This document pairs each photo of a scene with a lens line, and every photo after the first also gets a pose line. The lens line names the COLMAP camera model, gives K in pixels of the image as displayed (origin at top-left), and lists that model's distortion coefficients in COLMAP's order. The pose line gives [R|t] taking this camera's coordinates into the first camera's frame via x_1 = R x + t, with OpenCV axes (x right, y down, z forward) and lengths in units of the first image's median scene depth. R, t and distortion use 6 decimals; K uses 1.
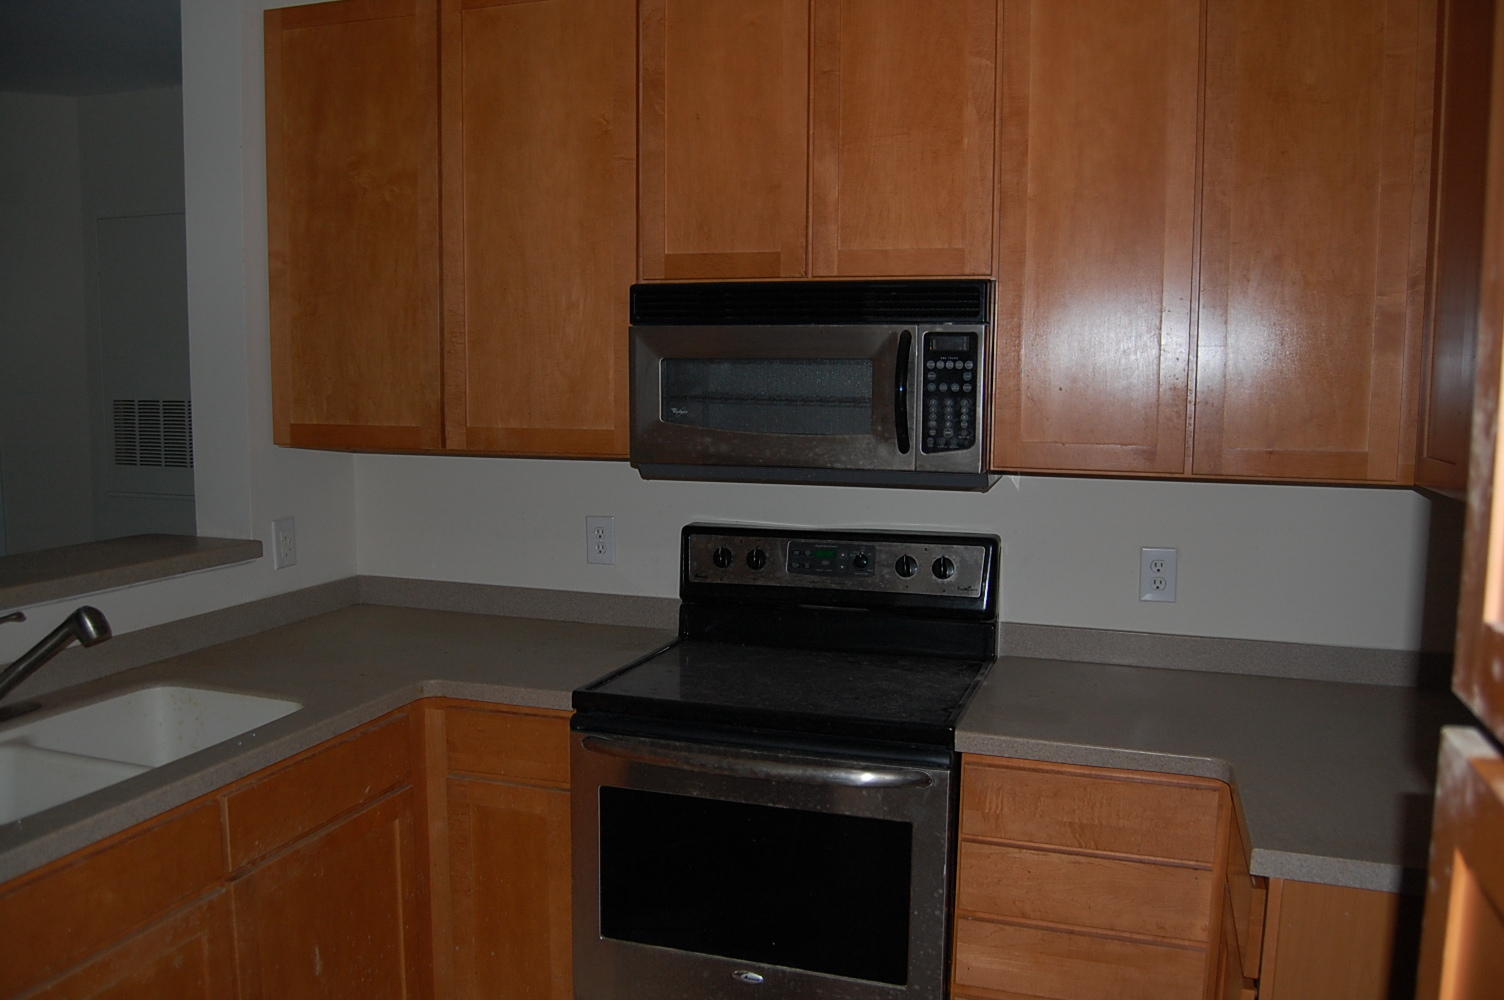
lens RADIAL K [[1198.6, 0, 752.0], [0, 1198.6, 500.0], [0, 0, 1]] dist [-0.006151, 0.003900]
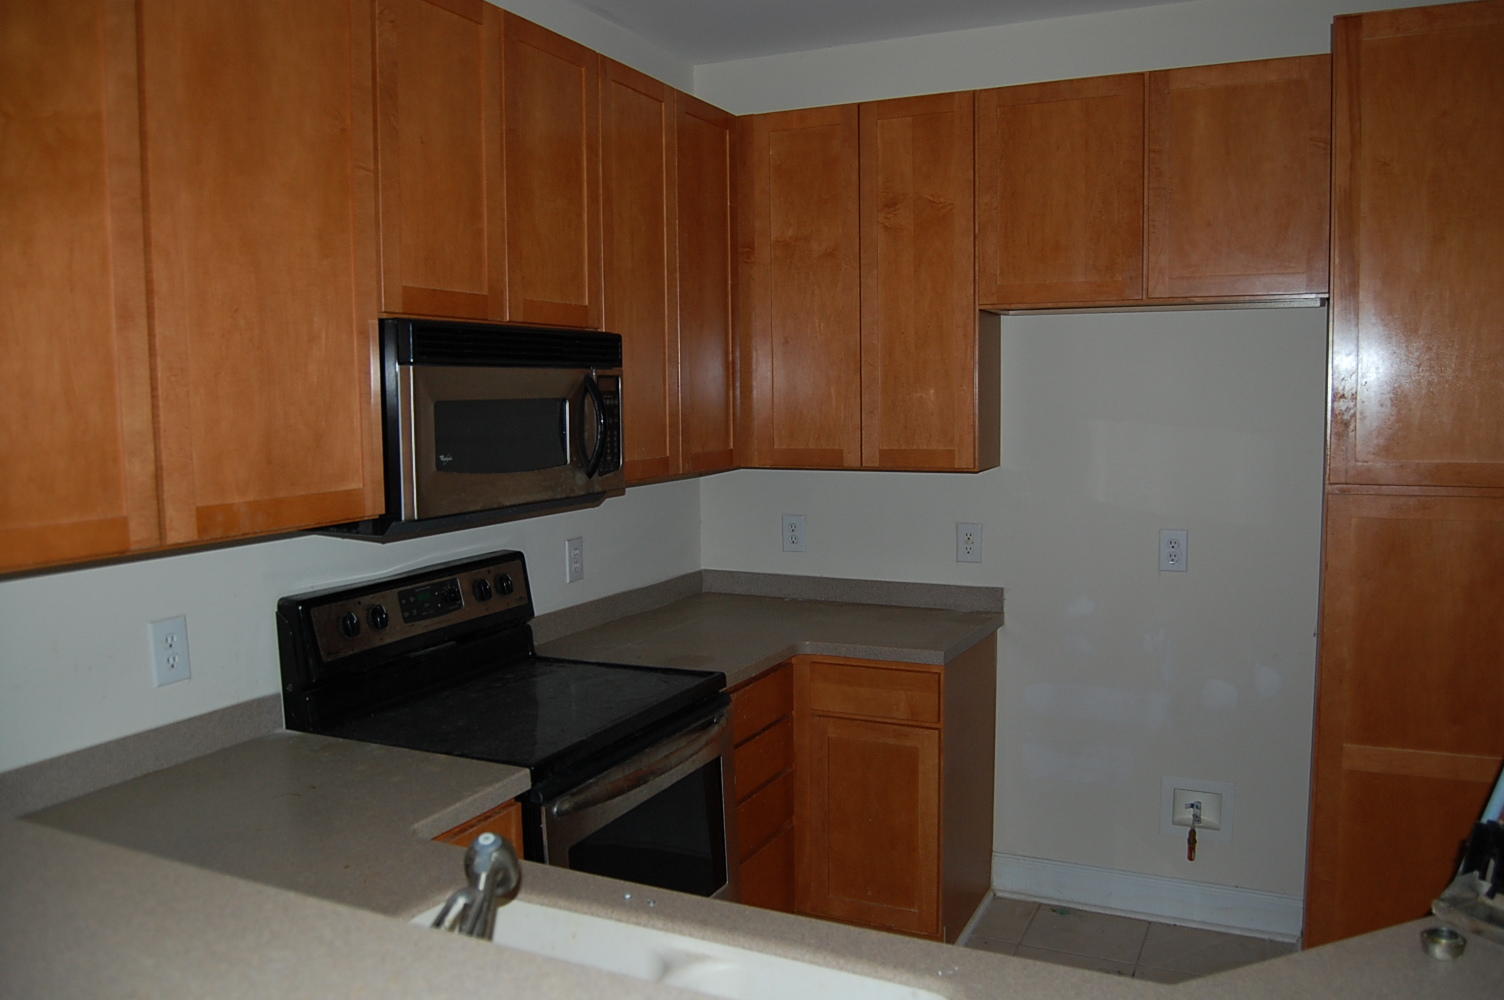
lens RADIAL K [[1198.6, 0, 752.0], [0, 1198.6, 500.0], [0, 0, 1]] dist [-0.006151, 0.003900]
pose [[0.123481, -0.100094, 0.987286, -0.901804], [0.116195, 0.989515, 0.085788, -0.089802], [-0.985521, 0.104125, 0.133817, 0.616063]]
